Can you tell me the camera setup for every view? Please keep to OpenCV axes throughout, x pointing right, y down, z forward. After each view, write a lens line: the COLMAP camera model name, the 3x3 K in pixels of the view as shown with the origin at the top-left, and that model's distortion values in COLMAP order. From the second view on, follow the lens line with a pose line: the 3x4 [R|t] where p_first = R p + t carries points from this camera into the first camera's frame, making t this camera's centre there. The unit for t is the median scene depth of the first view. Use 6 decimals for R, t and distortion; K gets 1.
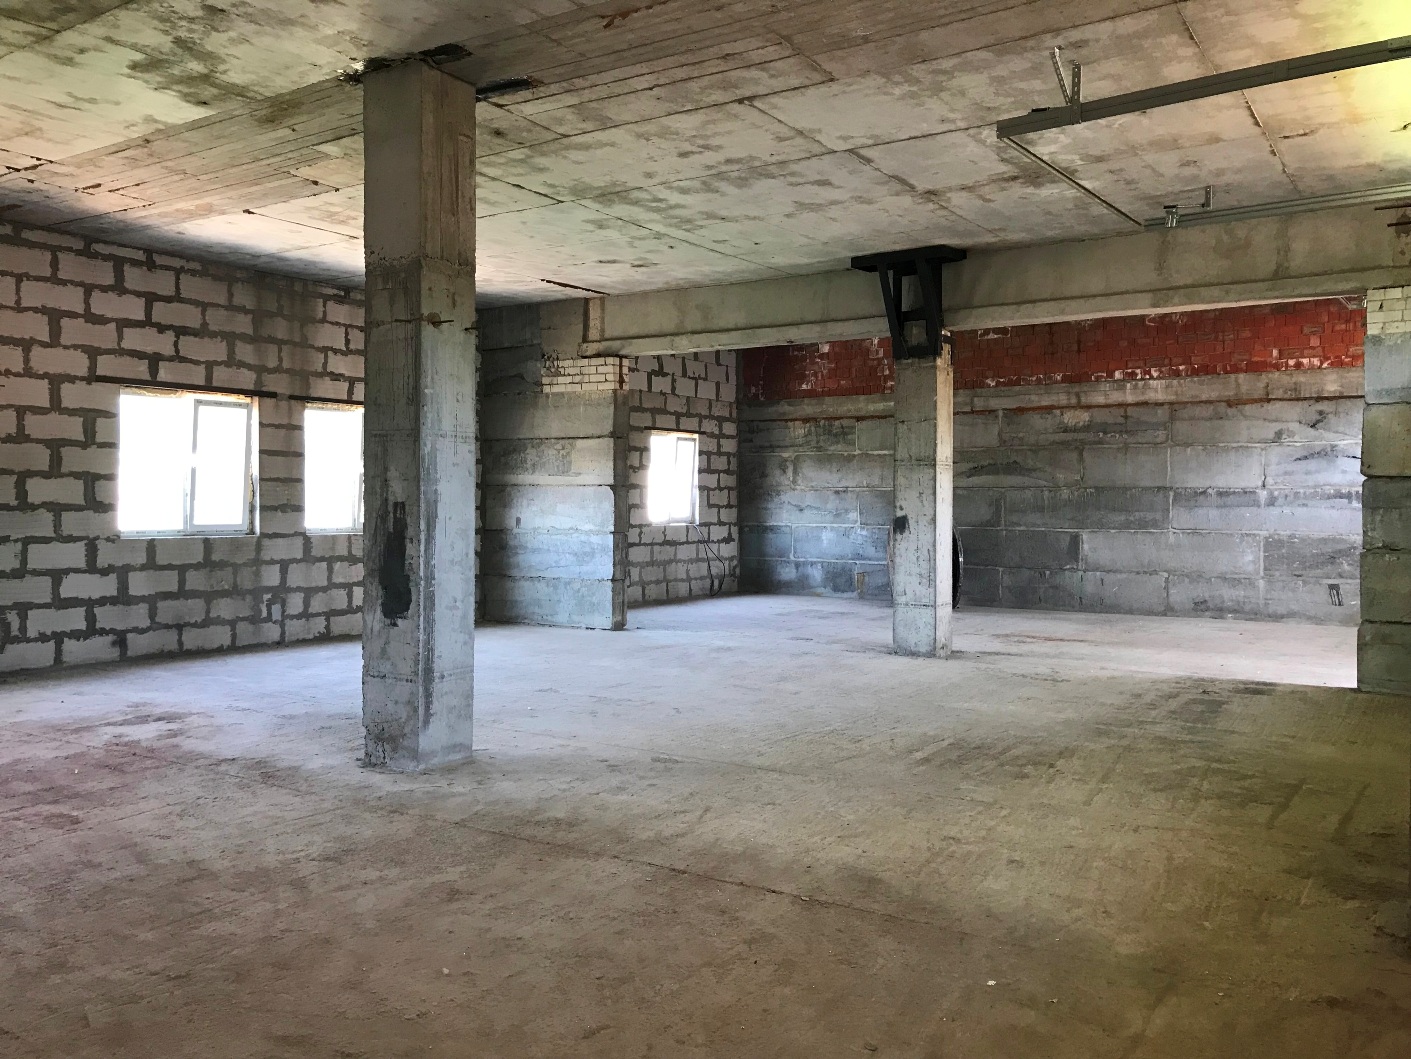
lens RADIAL K [[1155.9, 0, 704.3], [0, 1155.9, 522.0], [0, 0, 1]] dist [0.035394, 0.000923]
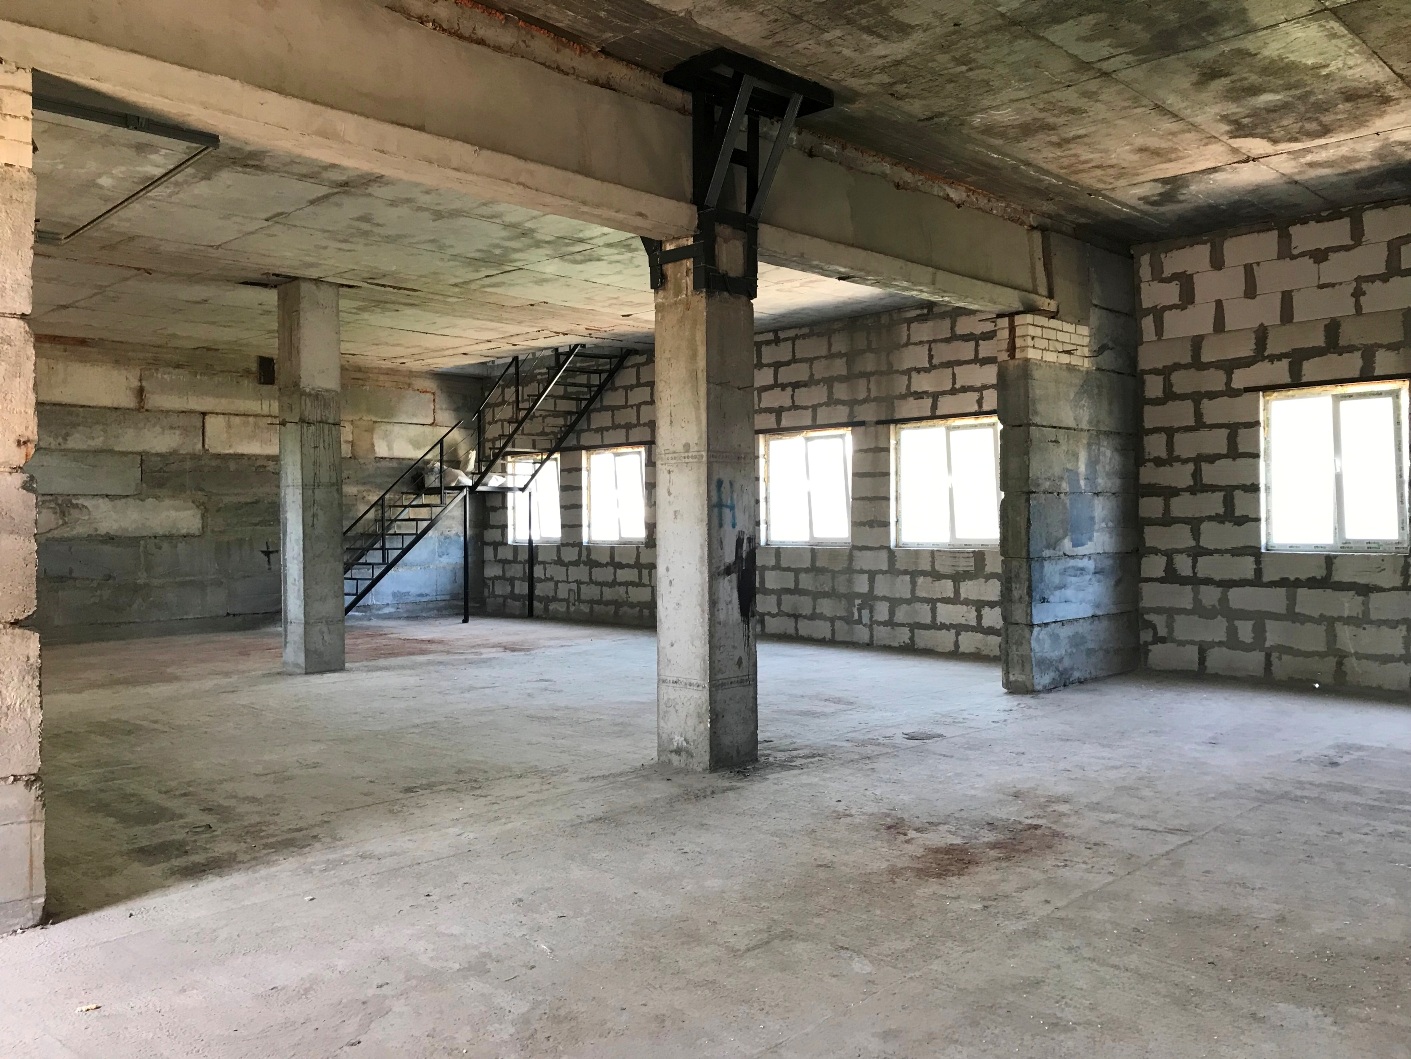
lens RADIAL K [[1155.9, 0, 695.4], [0, 1155.9, 531.5], [0, 0, 1]] dist [0.035394, 0.000923]
pose [[-0.191077, 0.010355, -0.981520, 0.762013], [-0.006376, 0.999910, 0.011790, -0.016716], [0.981554, 0.008511, -0.190994, 1.056362]]
